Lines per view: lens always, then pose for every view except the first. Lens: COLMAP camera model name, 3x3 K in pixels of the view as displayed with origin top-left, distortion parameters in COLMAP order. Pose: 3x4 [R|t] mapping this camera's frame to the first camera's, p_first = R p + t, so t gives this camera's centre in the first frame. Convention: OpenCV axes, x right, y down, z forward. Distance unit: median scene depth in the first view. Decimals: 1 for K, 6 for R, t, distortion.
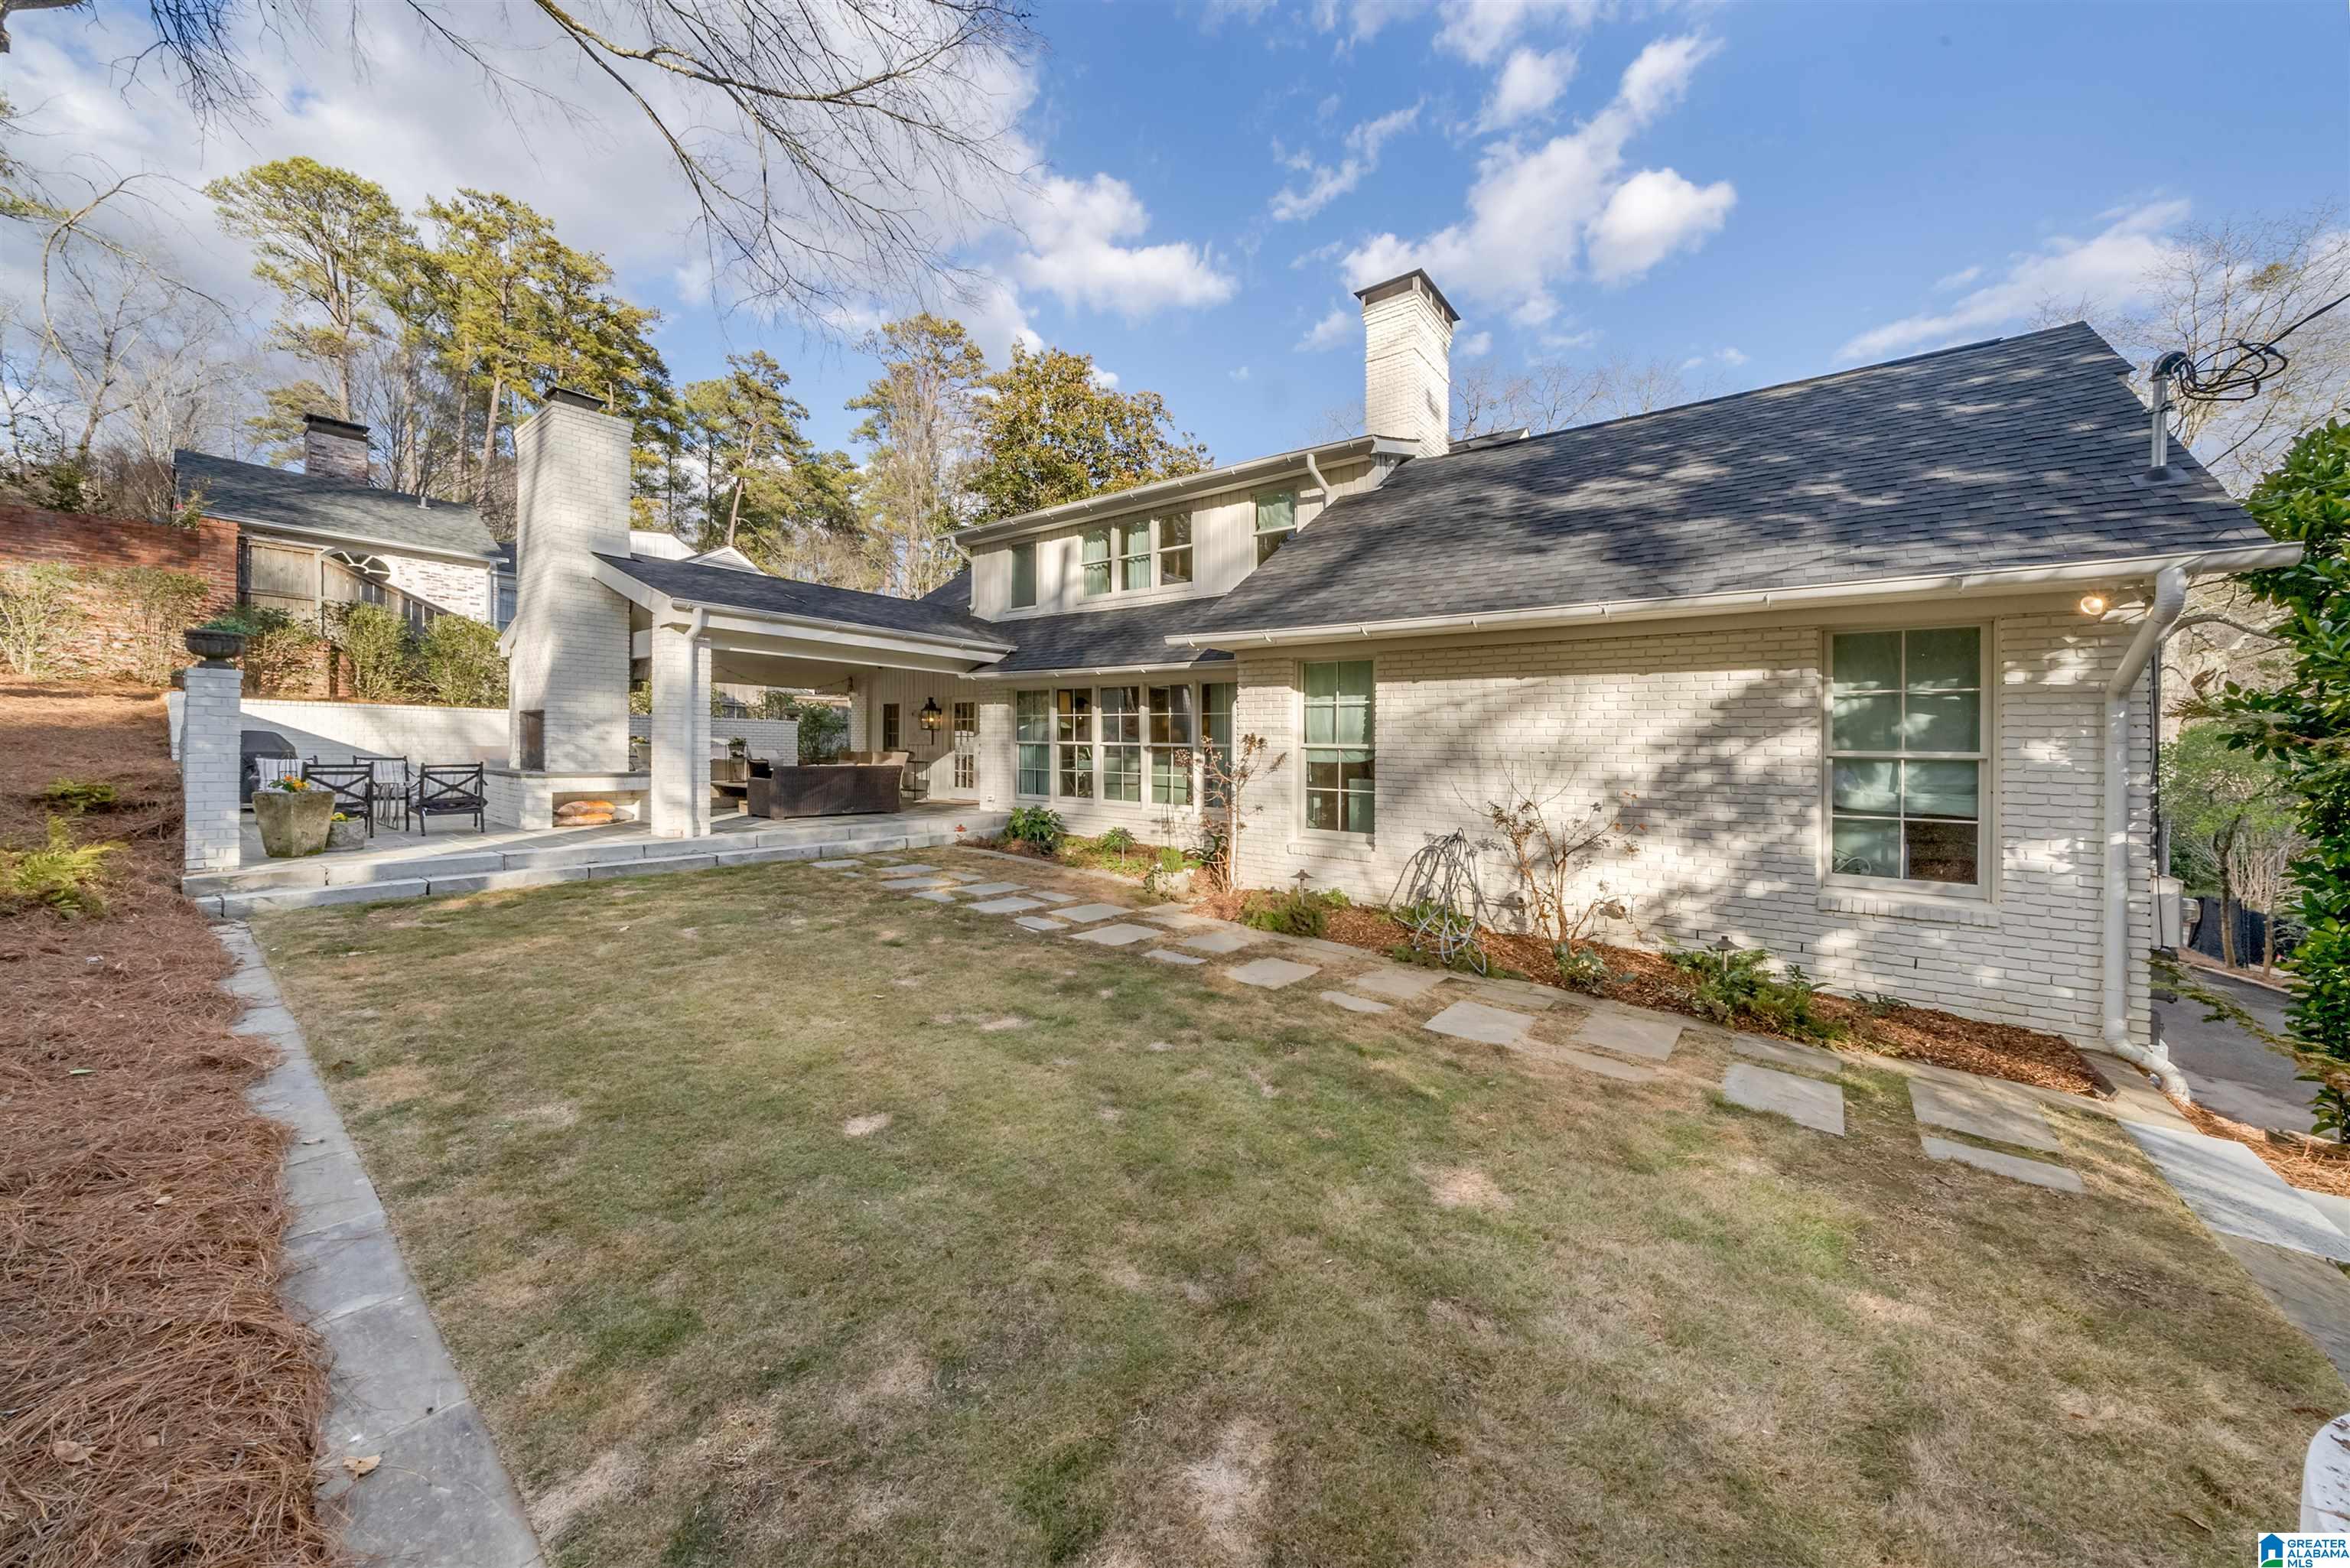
lens RADIAL K [[813.8, 0, 1189.3], [0, 813.8, 744.1], [0, 0, 1]] dist [-0.009274, 0.000343]
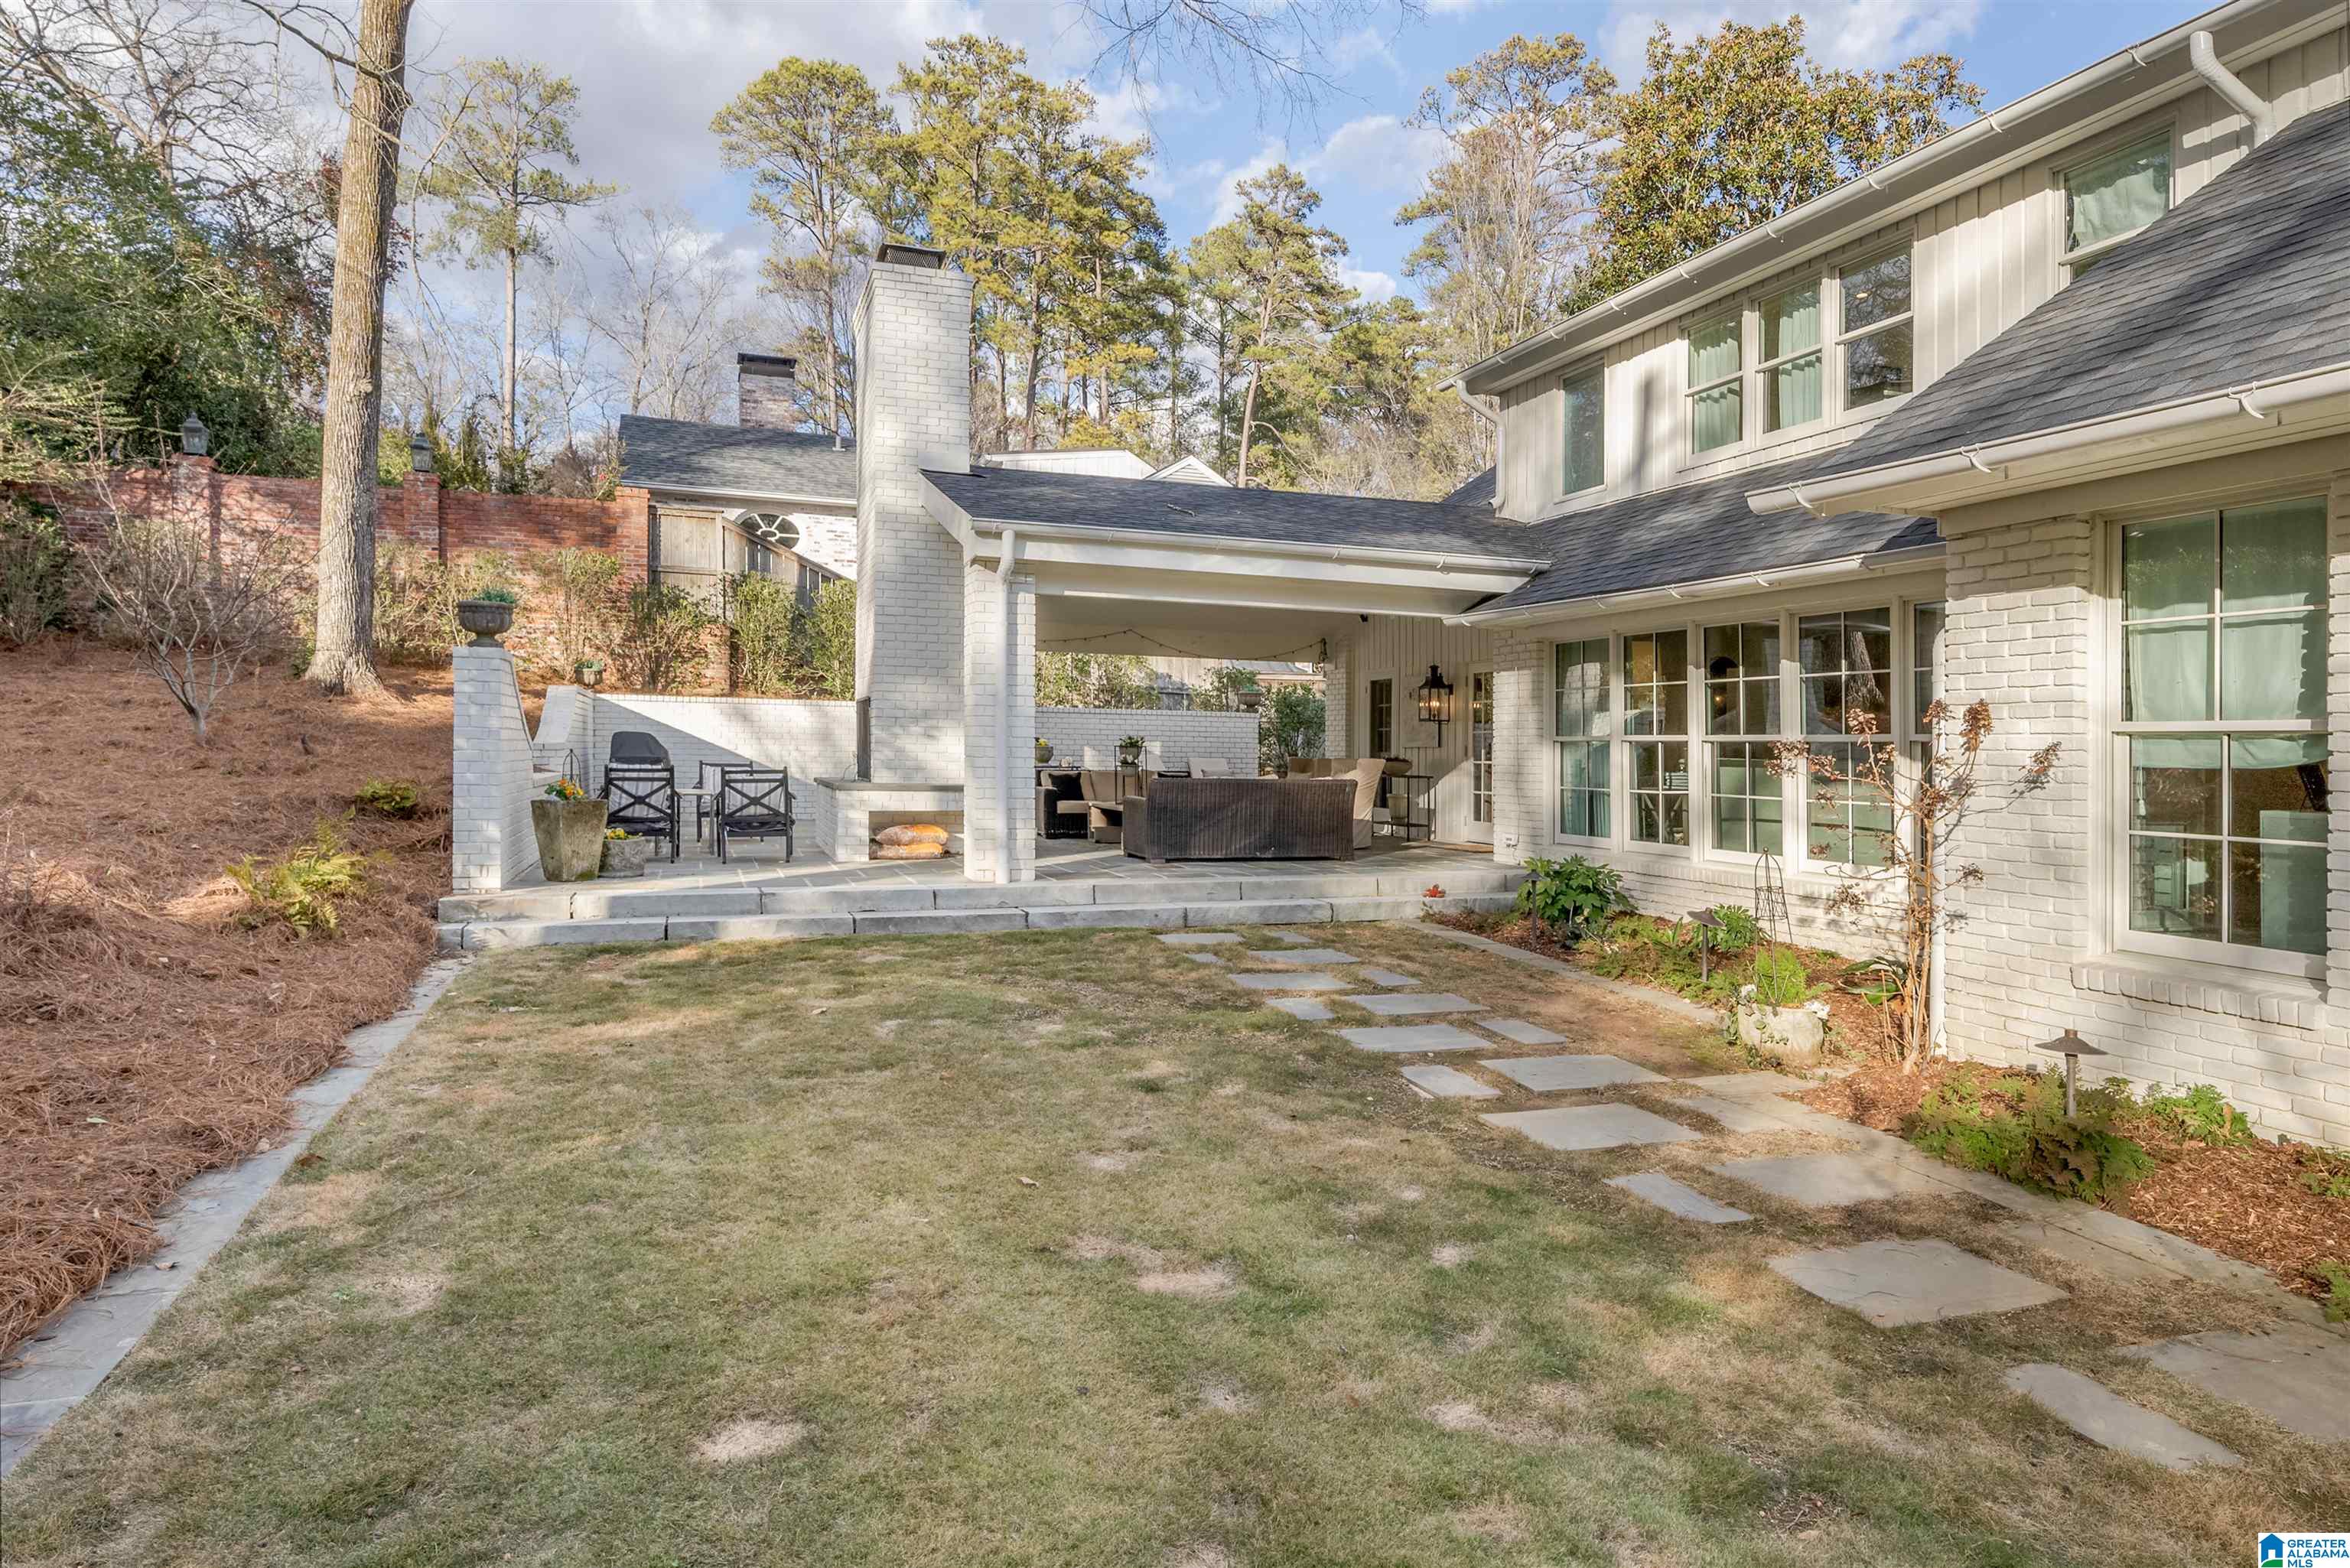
lens RADIAL K [[1363.5, 0, 1175.0], [0, 1363.5, 765.1], [0, 0, 1]] dist [0.002119, -0.002887]
pose [[0.840146, 0.001663, -0.542358, 0.096561], [0.001611, 0.999983, 0.005562, 0.013501], [0.542358, -0.005546, 0.840129, 0.142652]]
